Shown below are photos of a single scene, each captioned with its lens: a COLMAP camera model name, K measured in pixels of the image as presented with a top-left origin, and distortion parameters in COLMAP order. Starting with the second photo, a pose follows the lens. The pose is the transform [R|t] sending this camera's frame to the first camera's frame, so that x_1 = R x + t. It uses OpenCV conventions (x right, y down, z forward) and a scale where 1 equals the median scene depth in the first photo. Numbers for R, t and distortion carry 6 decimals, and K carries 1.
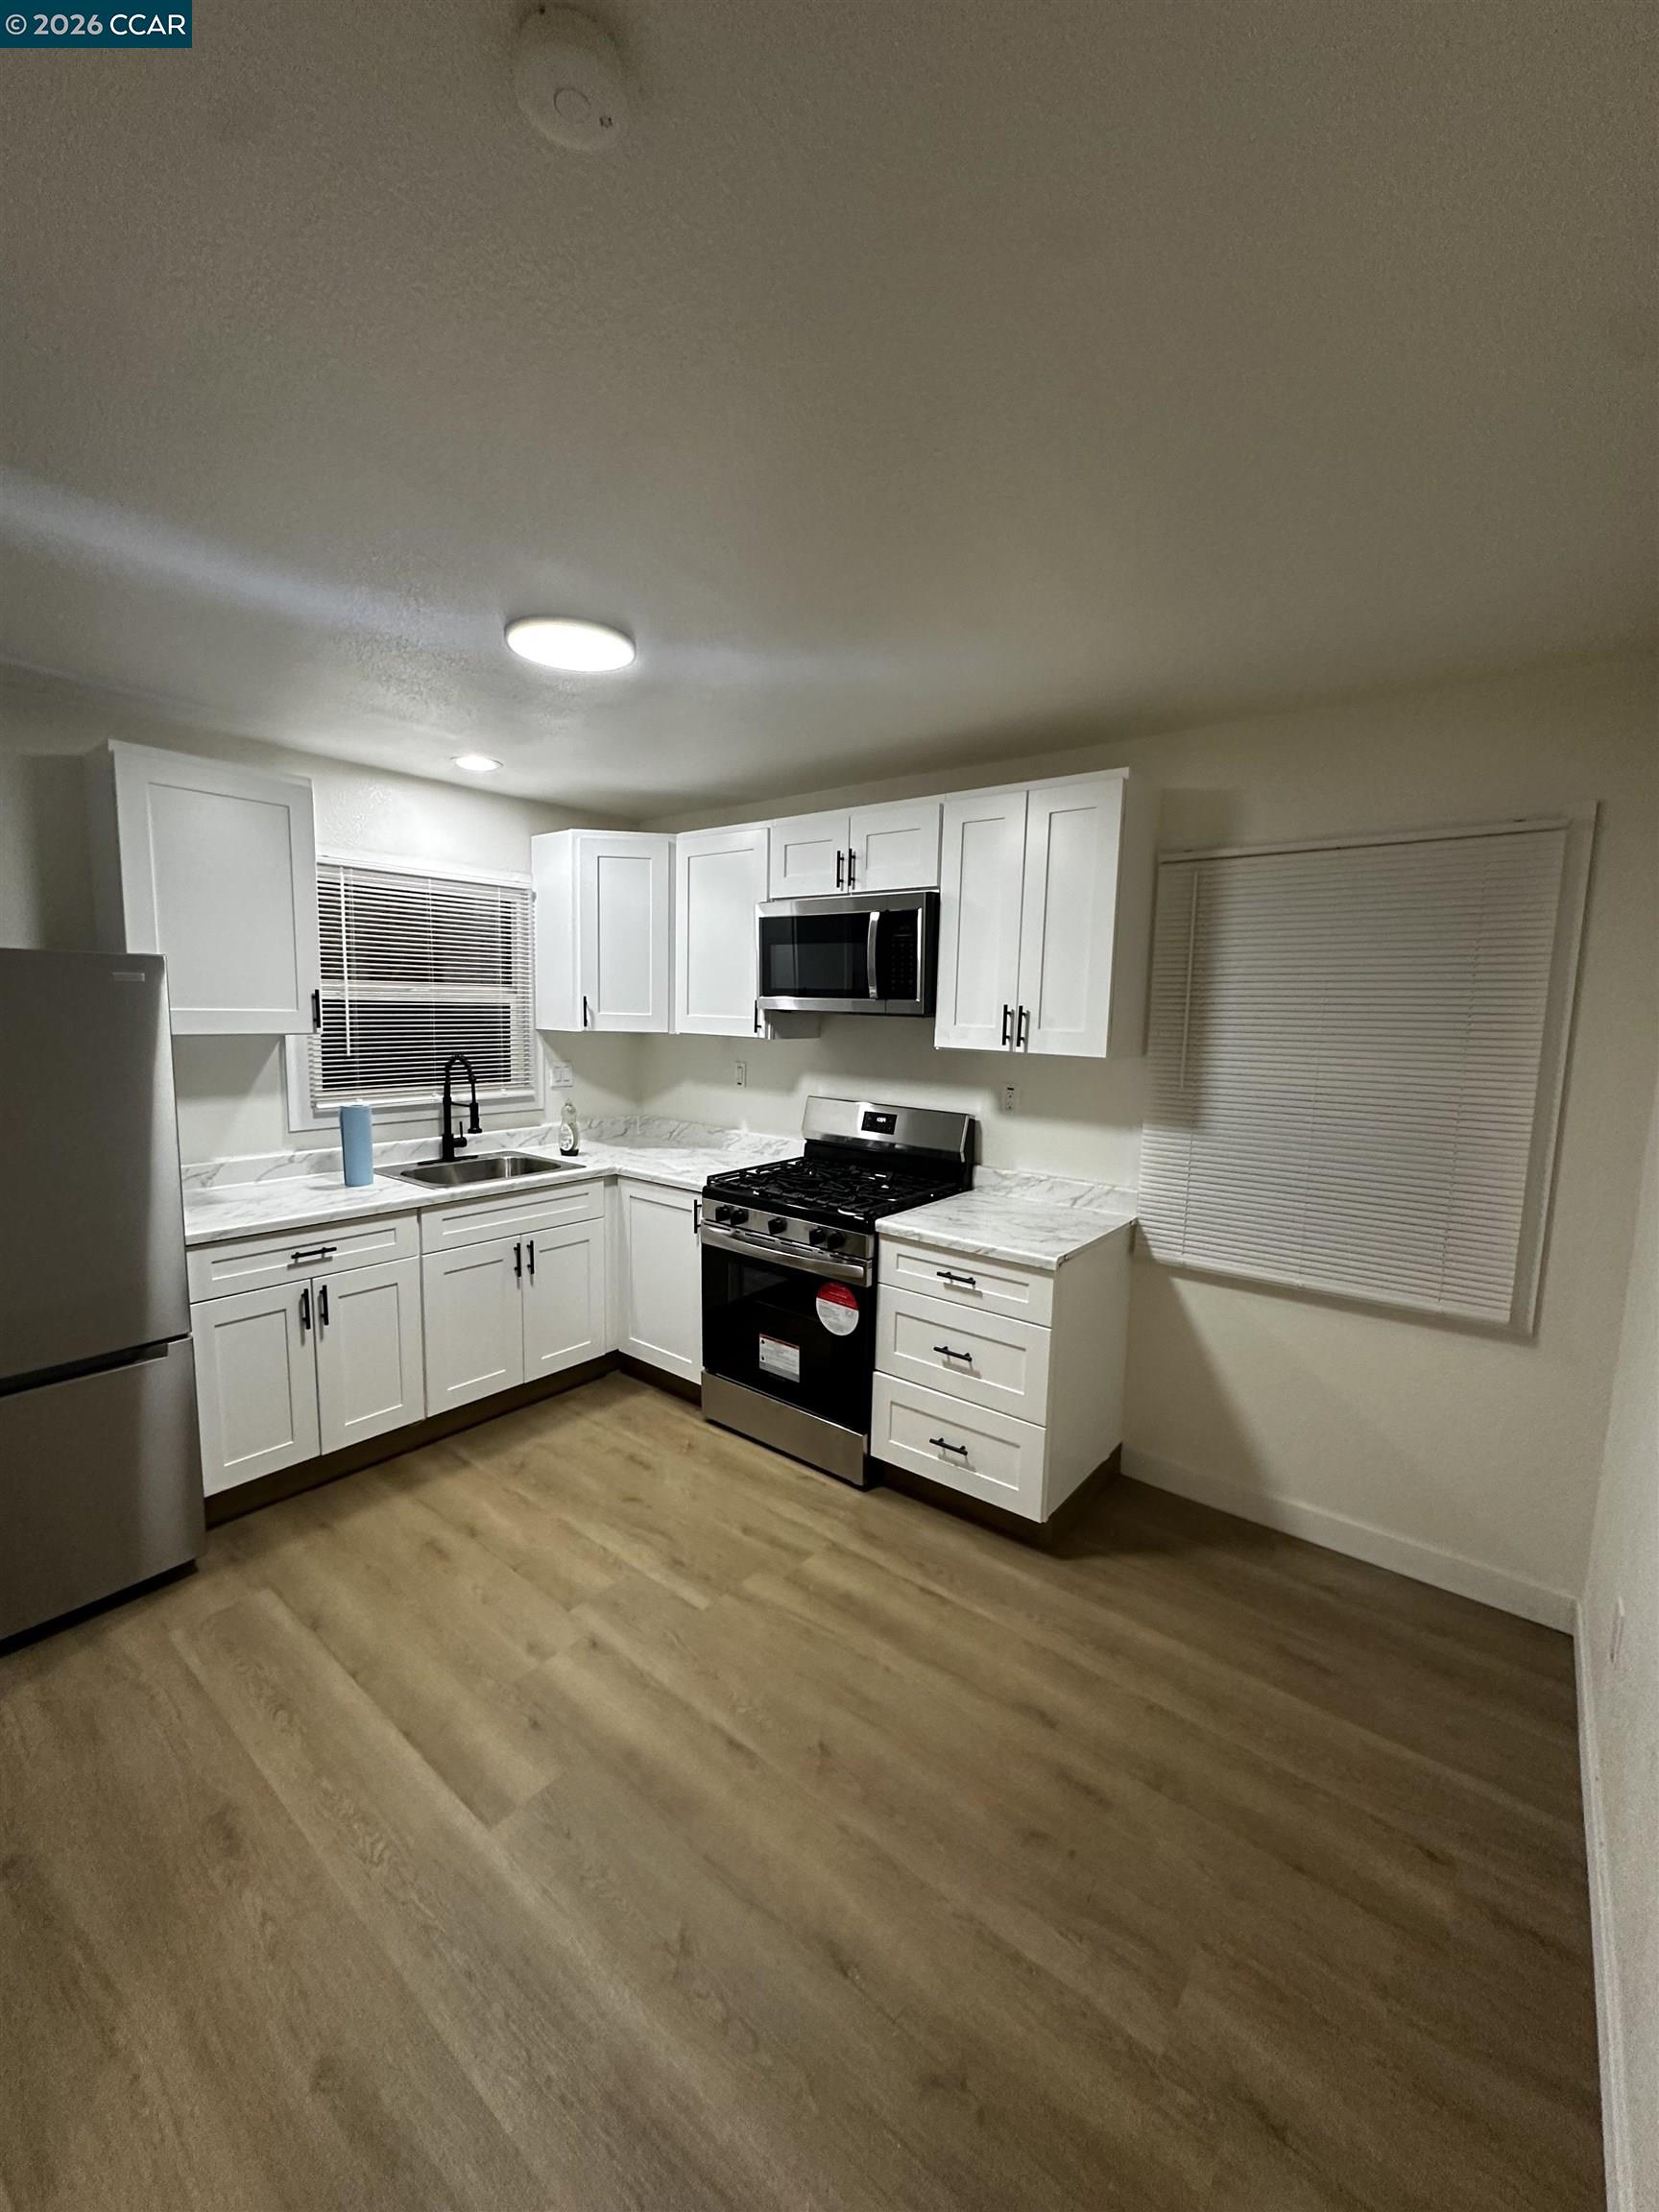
lens RADIAL K [[884.7, 0, 834.4], [0, 884.7, 1101.0], [0, 0, 1]] dist [0.000107, -0.000003]
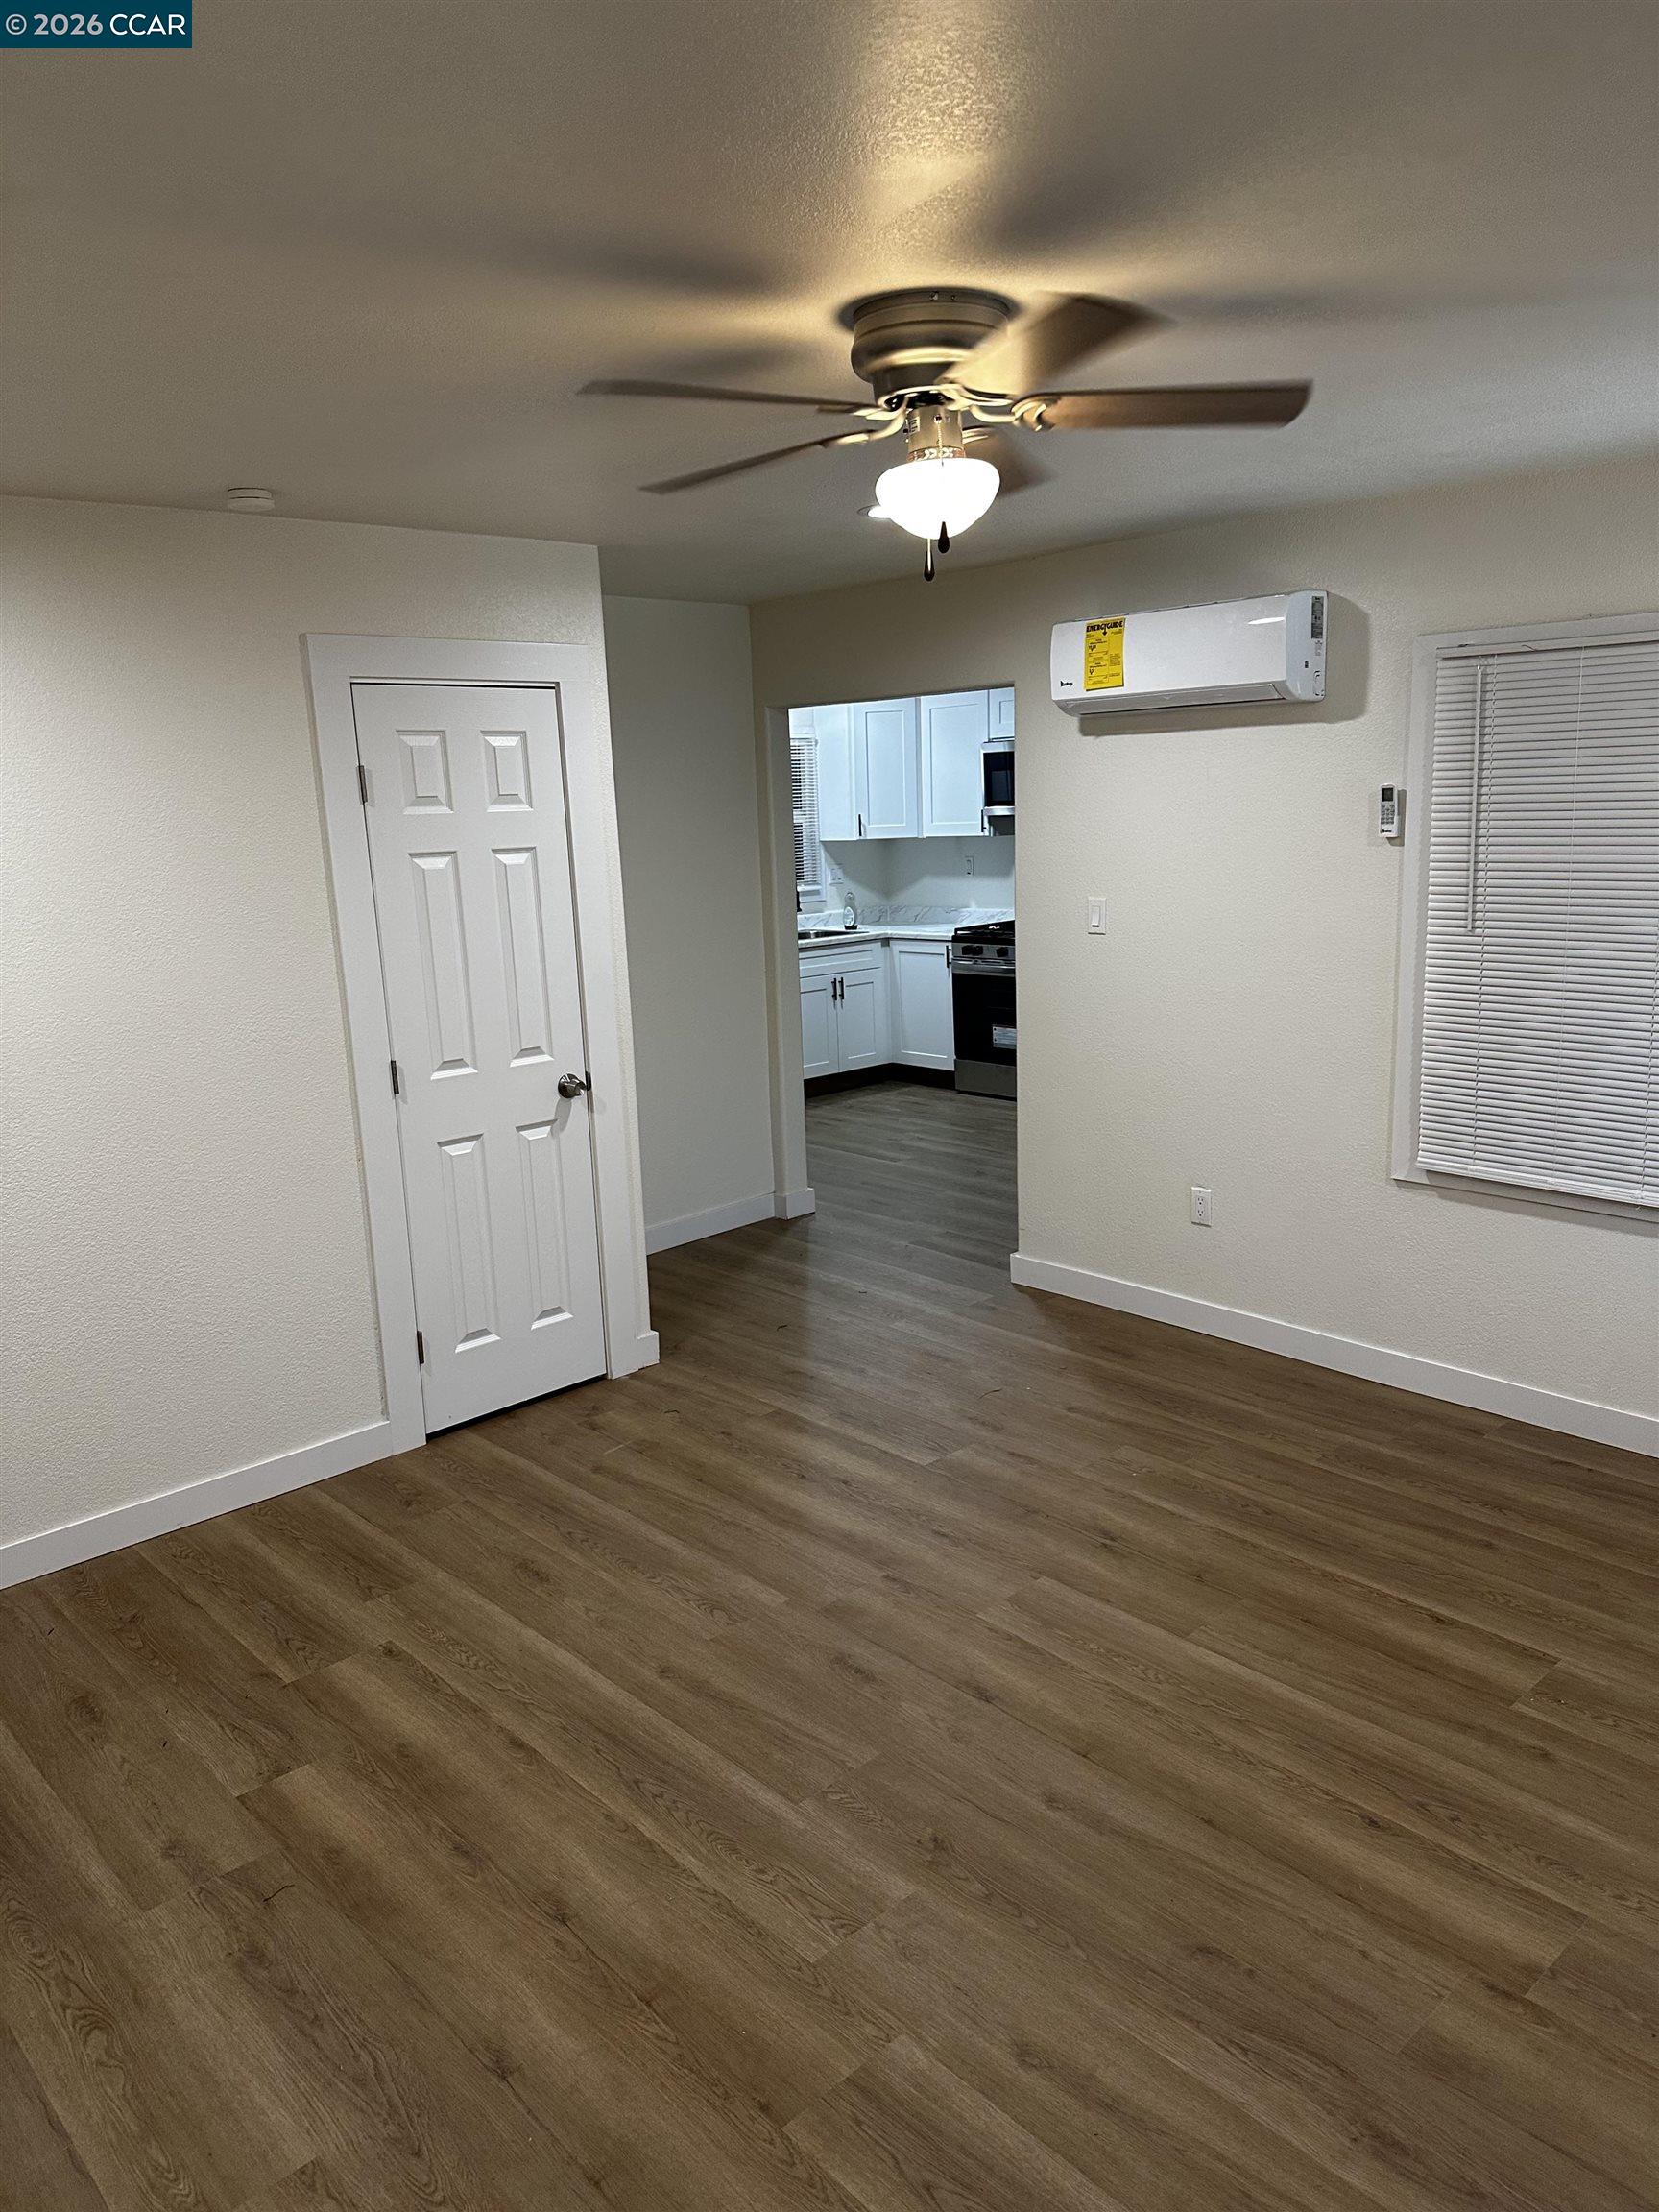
lens RADIAL K [[1553.0, 0, 821.9], [0, 1553.0, 1172.0], [0, 0, 1]] dist [0.000203, 0.000611]
pose [[0.986268, -0.024563, -0.163316, 0.053410], [0.043845, 0.992336, 0.115529, 0.165693], [0.159227, -0.121103, 0.979786, -1.571046]]
